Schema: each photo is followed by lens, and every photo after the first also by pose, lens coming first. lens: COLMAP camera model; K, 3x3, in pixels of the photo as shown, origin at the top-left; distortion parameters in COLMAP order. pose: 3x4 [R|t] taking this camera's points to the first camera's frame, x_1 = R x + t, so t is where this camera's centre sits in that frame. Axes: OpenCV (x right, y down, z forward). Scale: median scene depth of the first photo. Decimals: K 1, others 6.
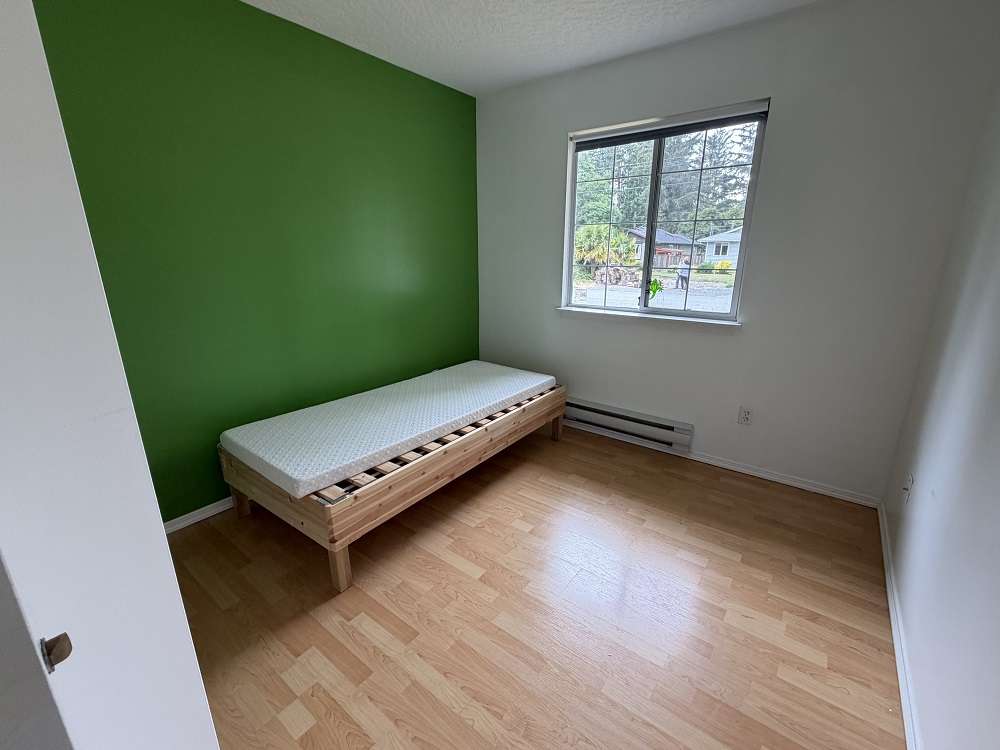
lens RADIAL K [[432.2, 0, 502.9], [0, 432.2, 372.3], [0, 0, 1]] dist [-0.000660, 0.000190]
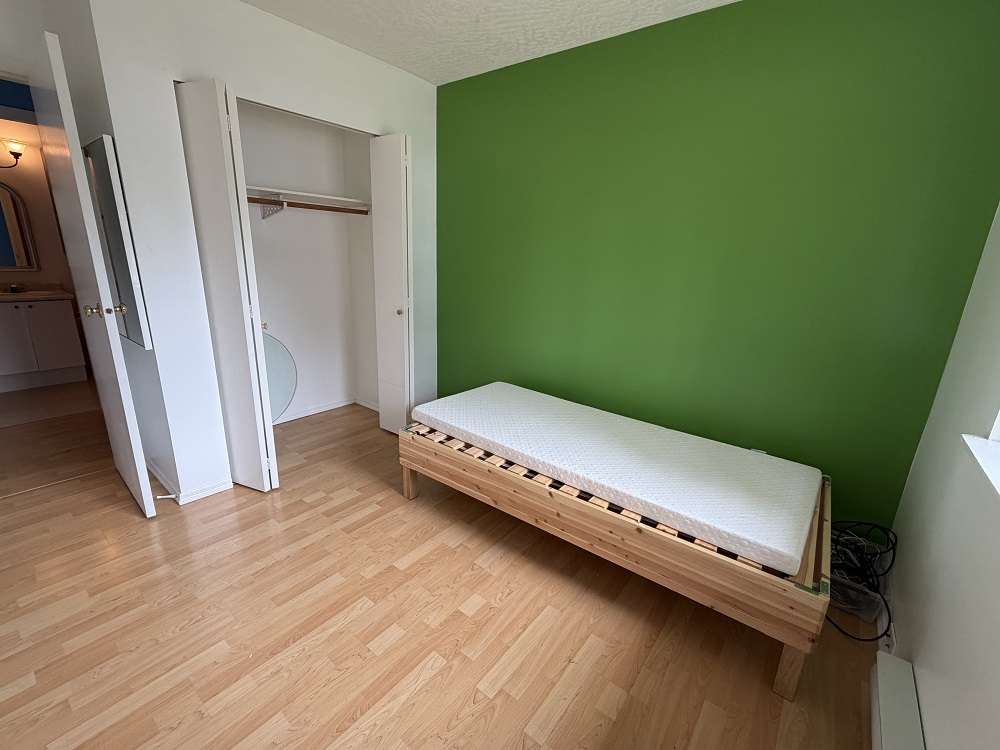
lens RADIAL K [[432.2, 0, 502.2], [0, 432.2, 376.0], [0, 0, 1]] dist [-0.000660, 0.000190]
pose [[-0.013487, 0.279292, -0.960112, 0.713291], [-0.306830, 0.912719, 0.269816, -0.265597], [0.951669, 0.298230, 0.073385, 0.904662]]
